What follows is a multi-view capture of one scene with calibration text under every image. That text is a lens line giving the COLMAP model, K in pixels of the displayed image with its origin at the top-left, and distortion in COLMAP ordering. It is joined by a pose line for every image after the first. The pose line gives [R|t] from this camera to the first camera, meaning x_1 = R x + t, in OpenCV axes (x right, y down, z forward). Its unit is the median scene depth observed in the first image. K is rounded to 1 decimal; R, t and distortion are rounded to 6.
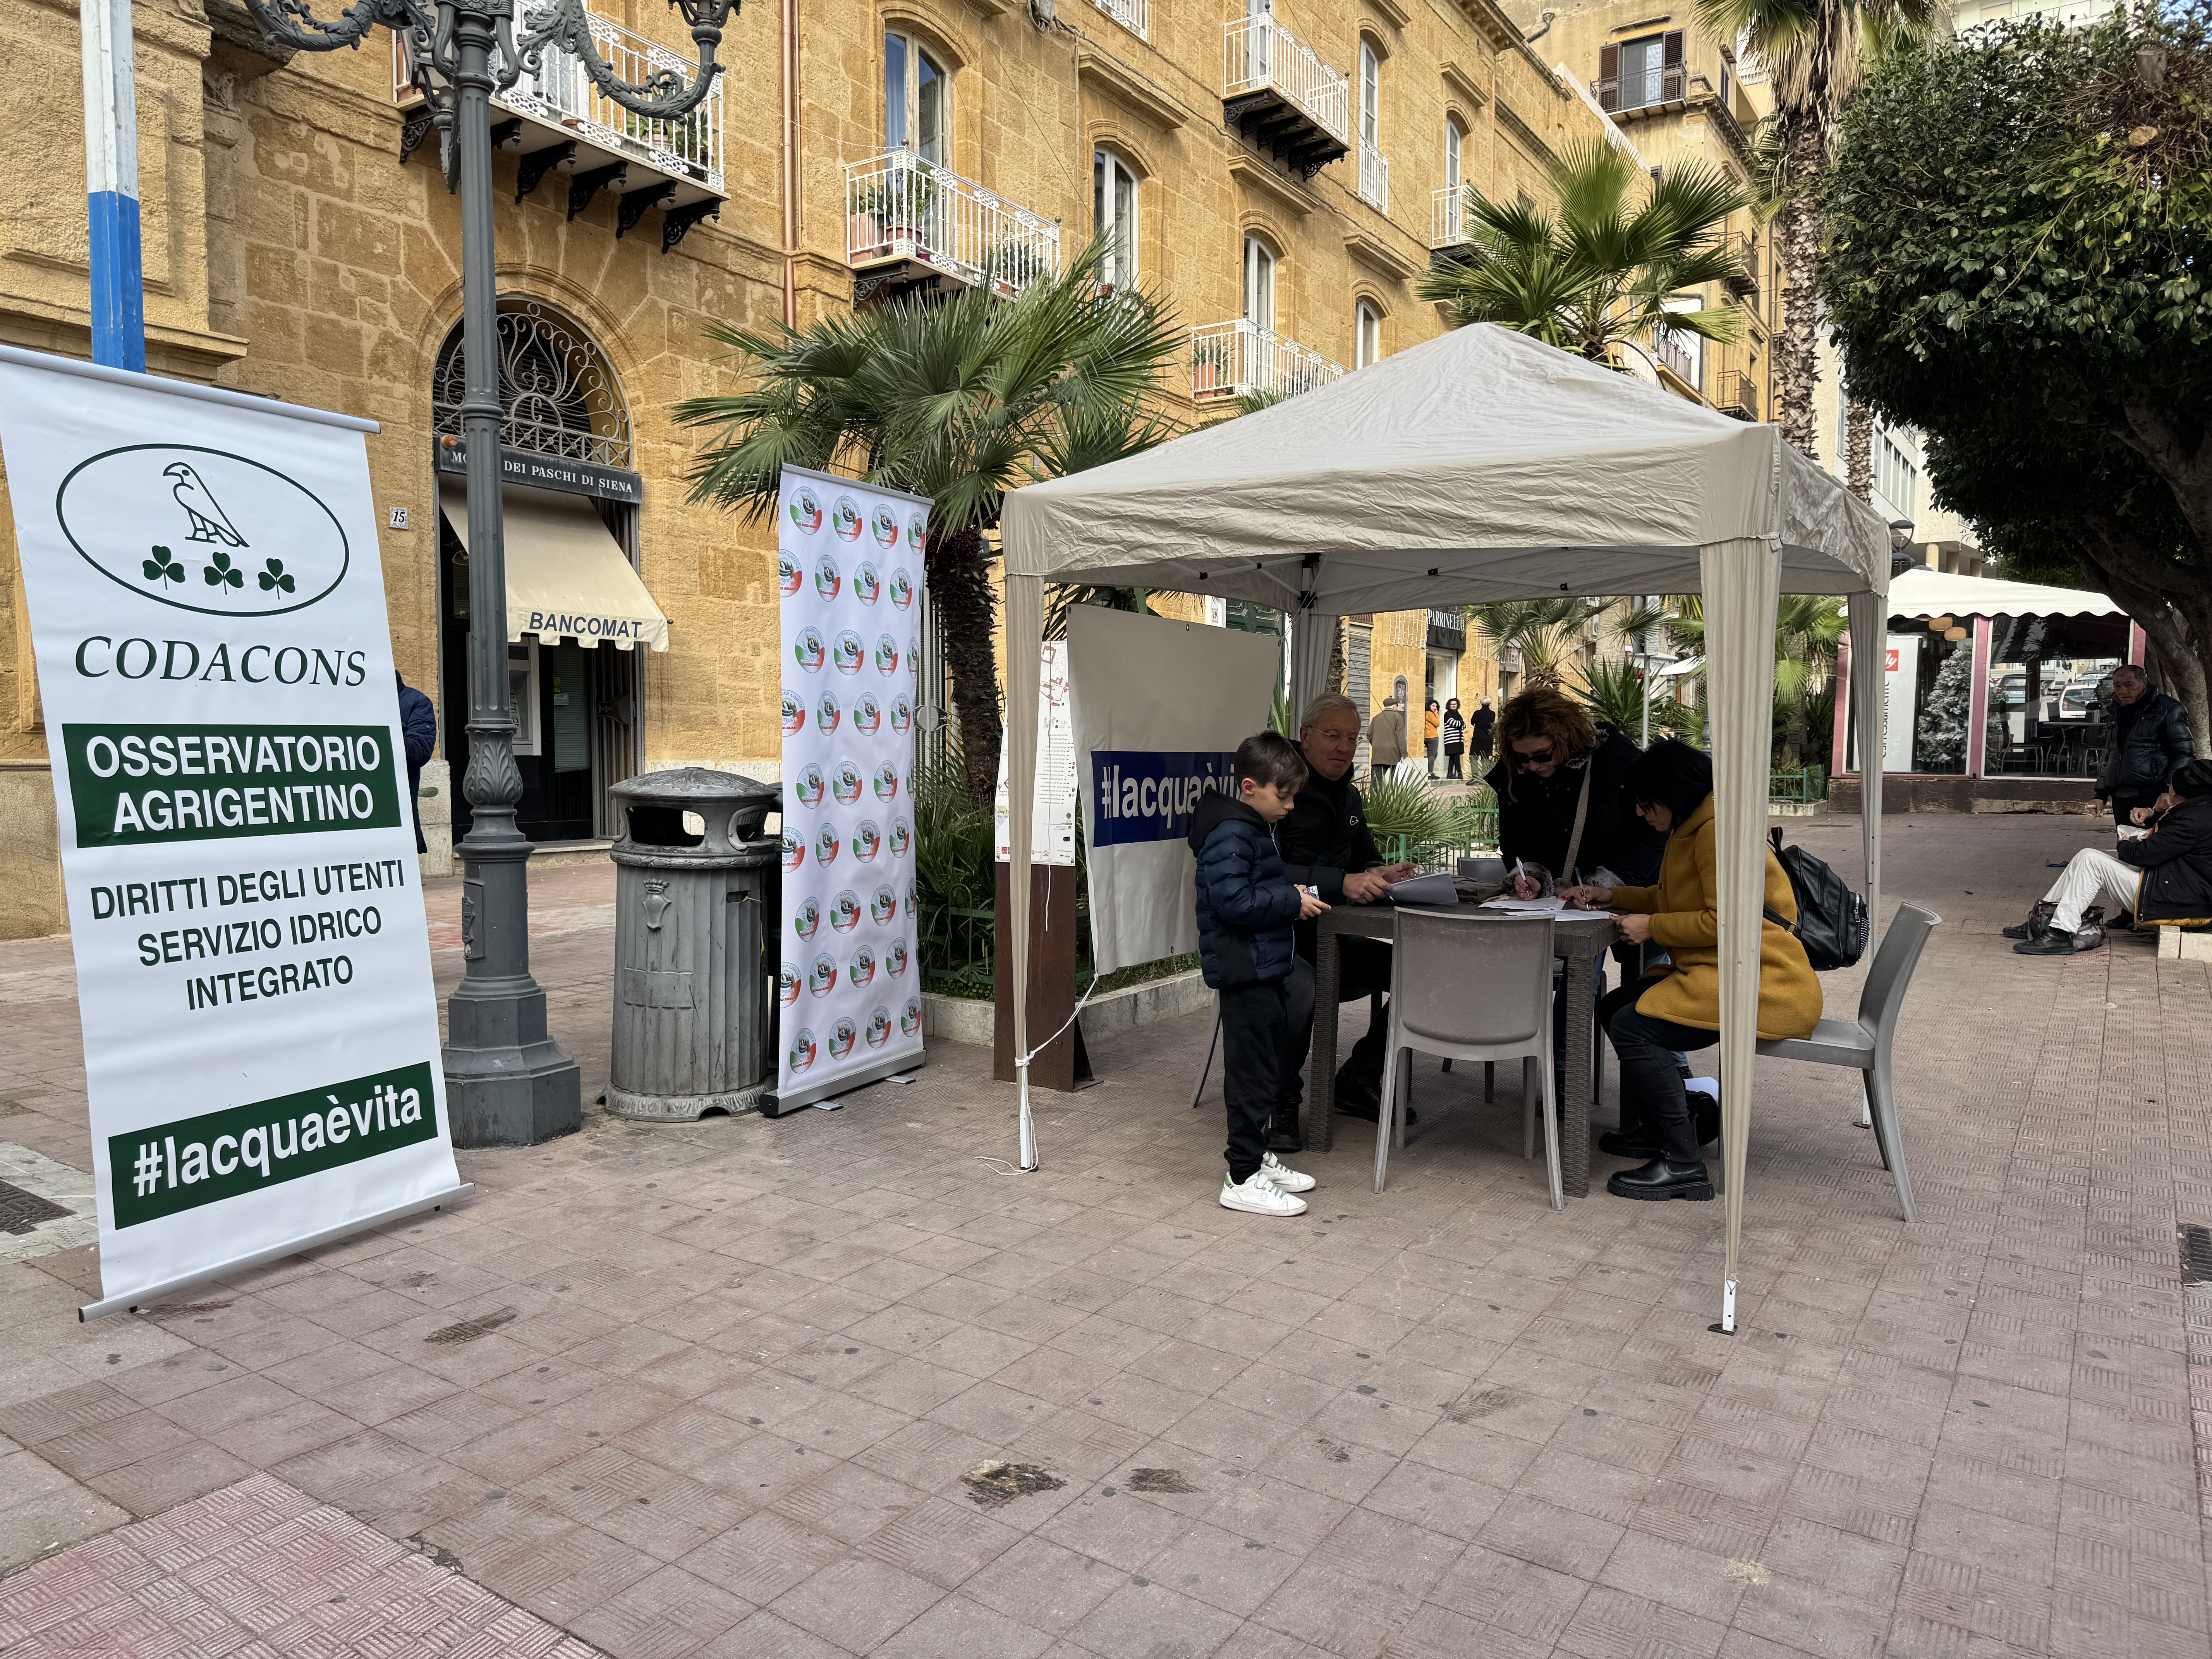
lens RADIAL K [[1548.3, 0, 1095.1], [0, 1548.3, 830.8], [0, 0, 1]] dist [0.040695, -0.045115]
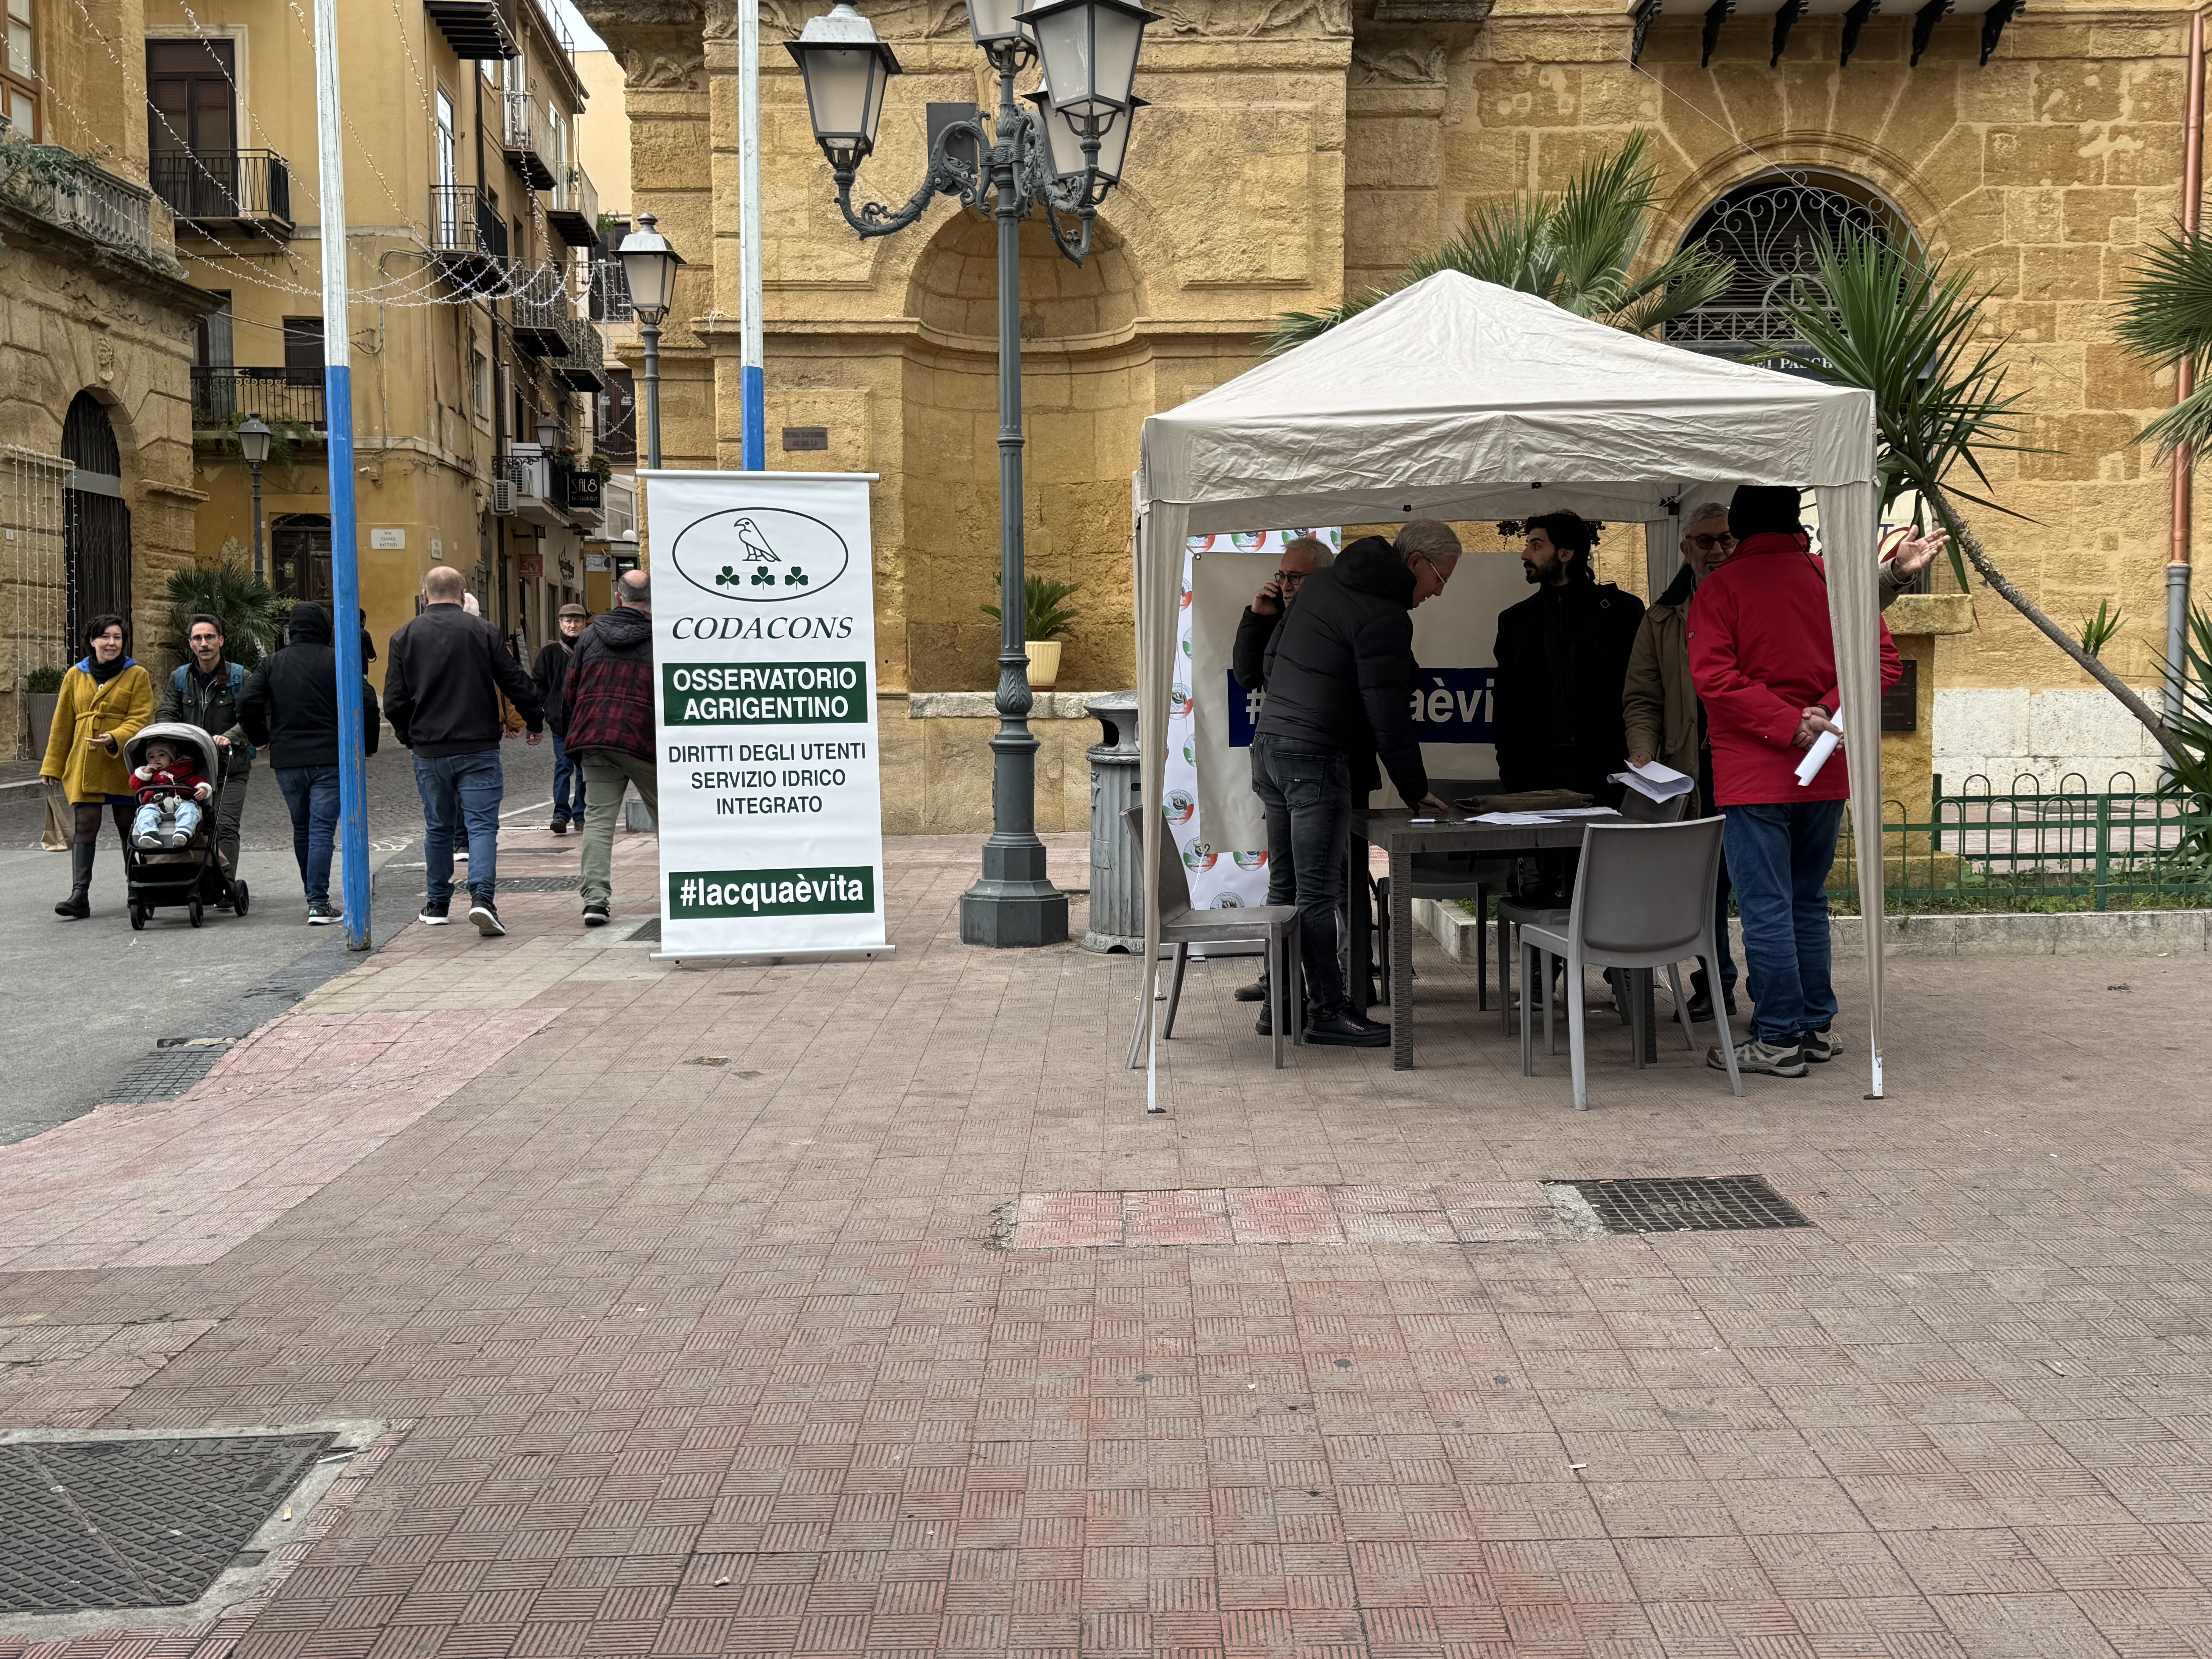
lens RADIAL K [[2211.1, 0, 1126.5], [0, 2211.1, 841.3], [0, 0, 1]] dist [0.072049, 0.000000]
pose [[0.549613, 0.052345, -0.833778, 0.539544], [-0.038206, 0.998566, 0.037506, 0.007733], [0.834545, 0.011241, 0.550824, -0.012058]]
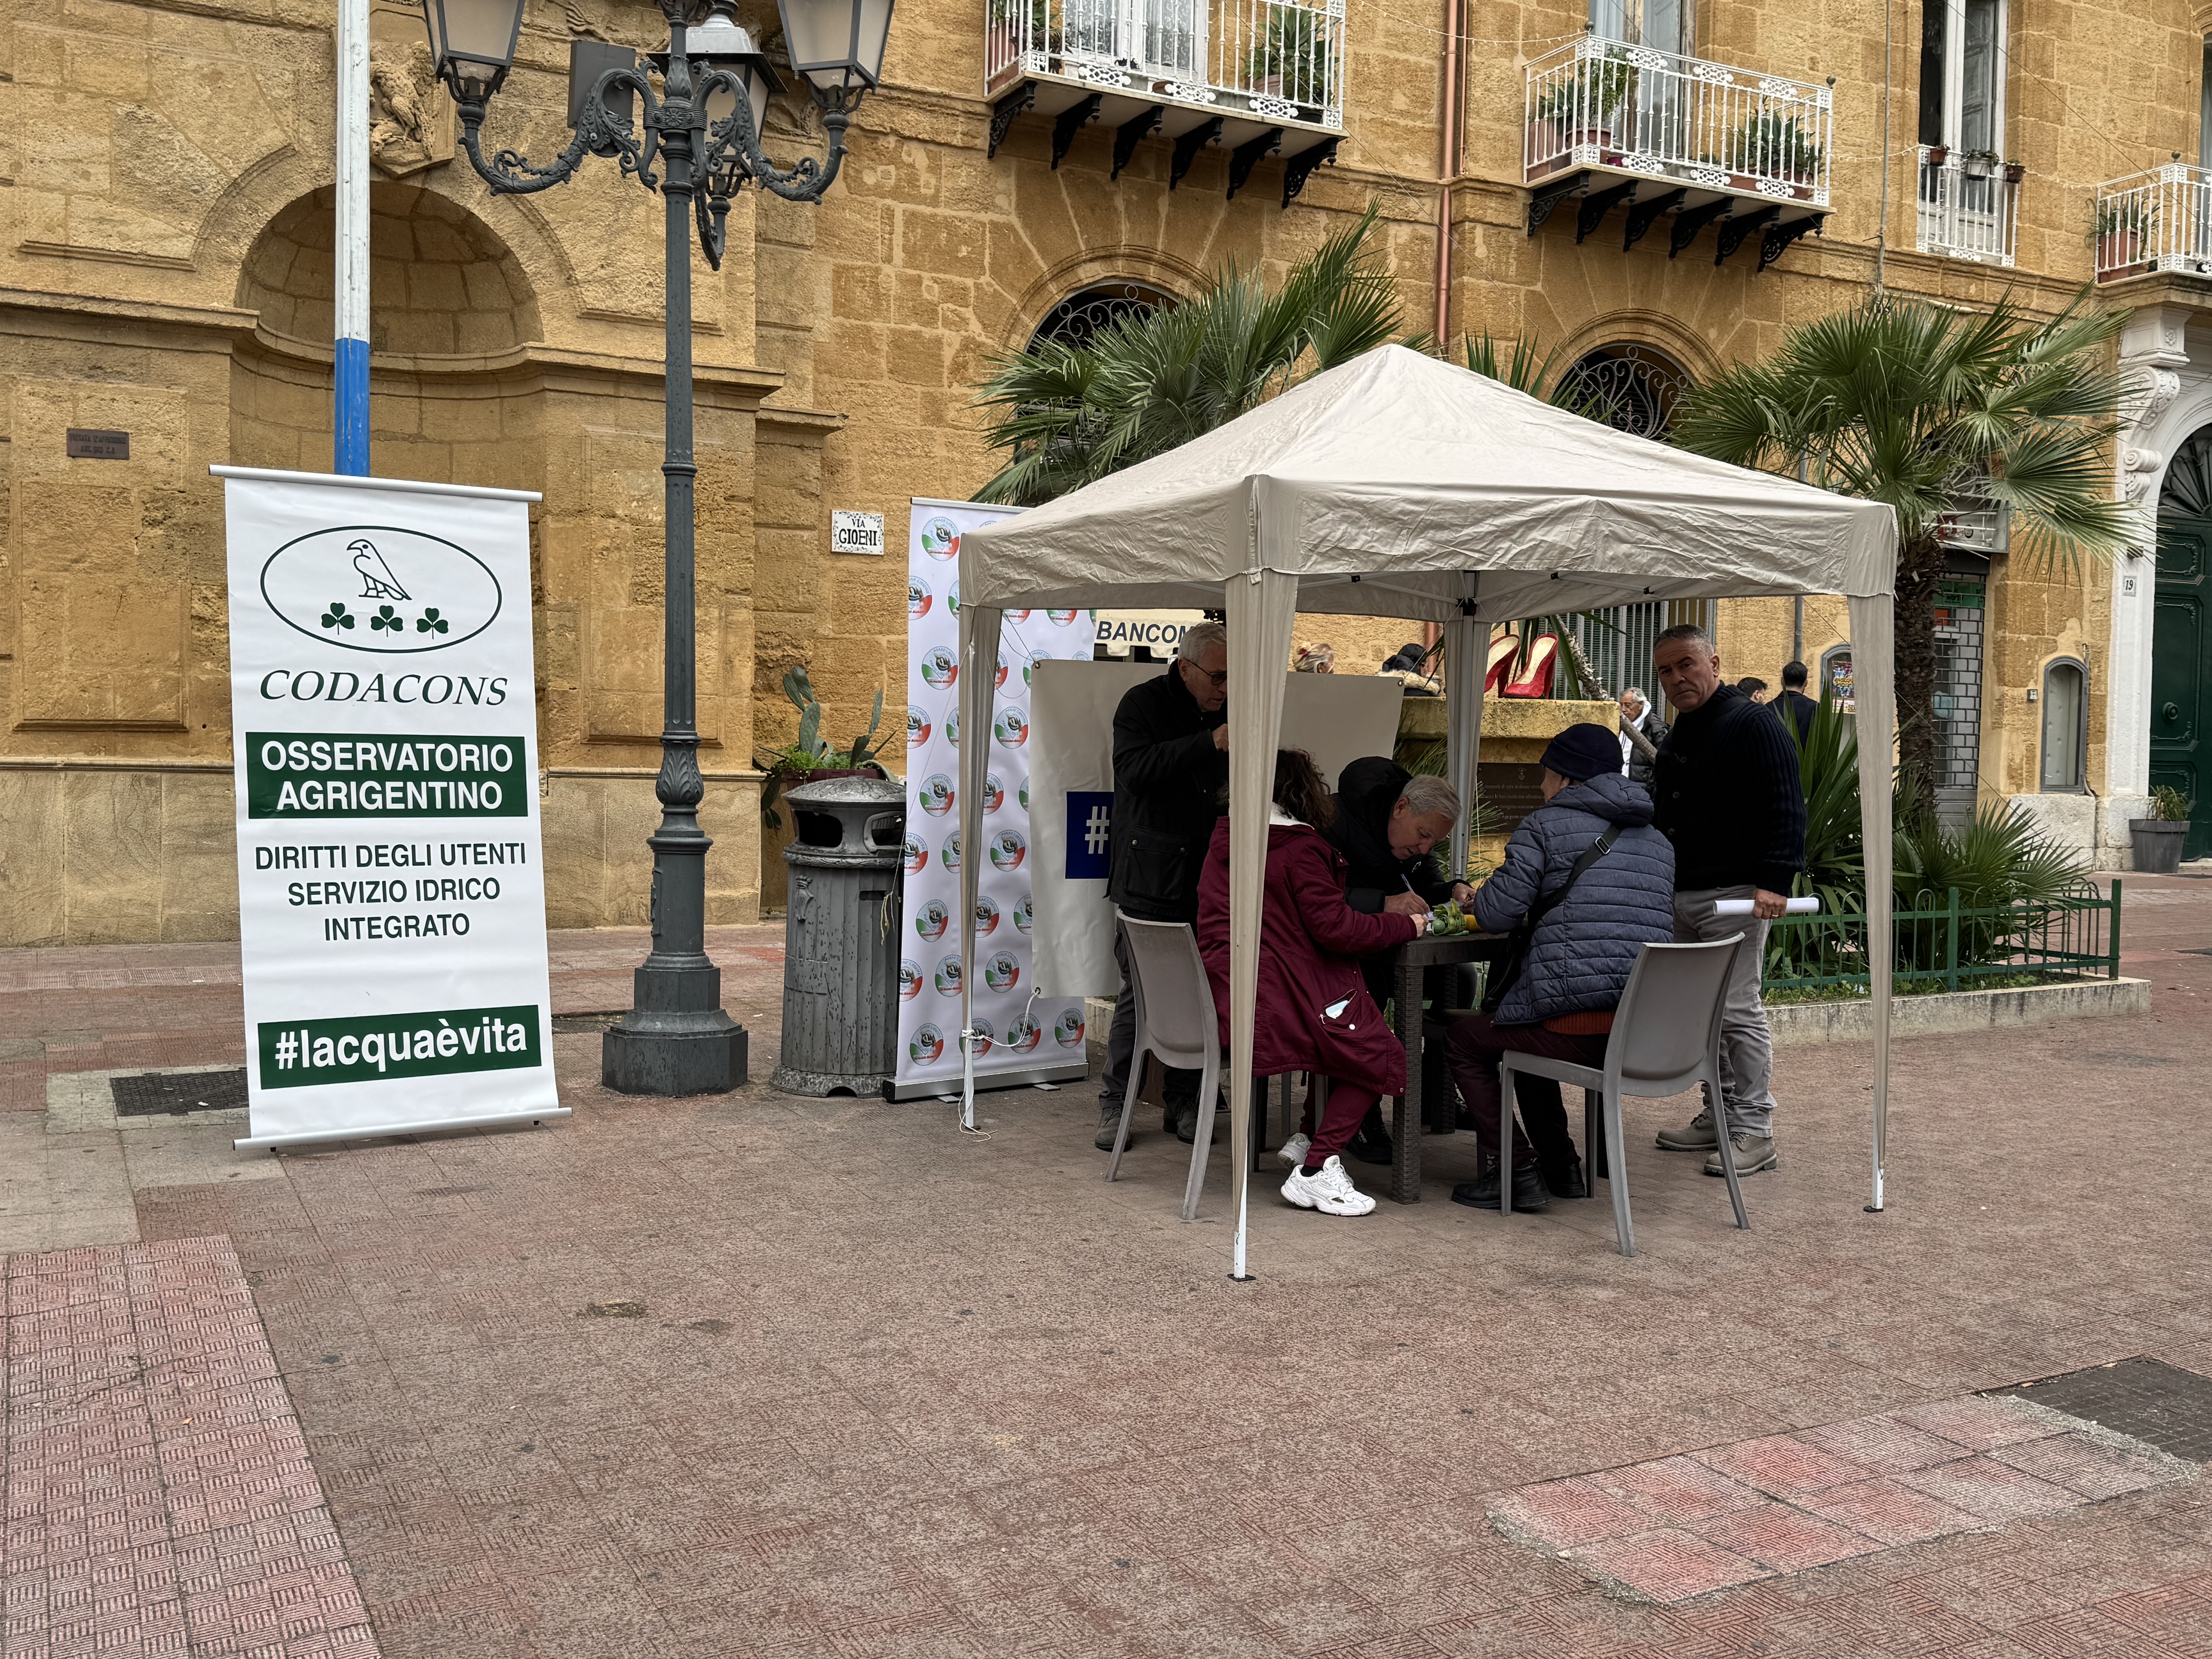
lens RADIAL K [[2069.2, 0, 1122.7], [0, 2069.2, 866.1], [0, 0, 1]] dist [0.040470, 0.000000]
pose [[0.873453, 0.034226, -0.485705, 0.257293], [-0.039561, 0.999217, -0.000732, 0.006250], [0.485299, 0.019854, 0.874123, -0.070641]]
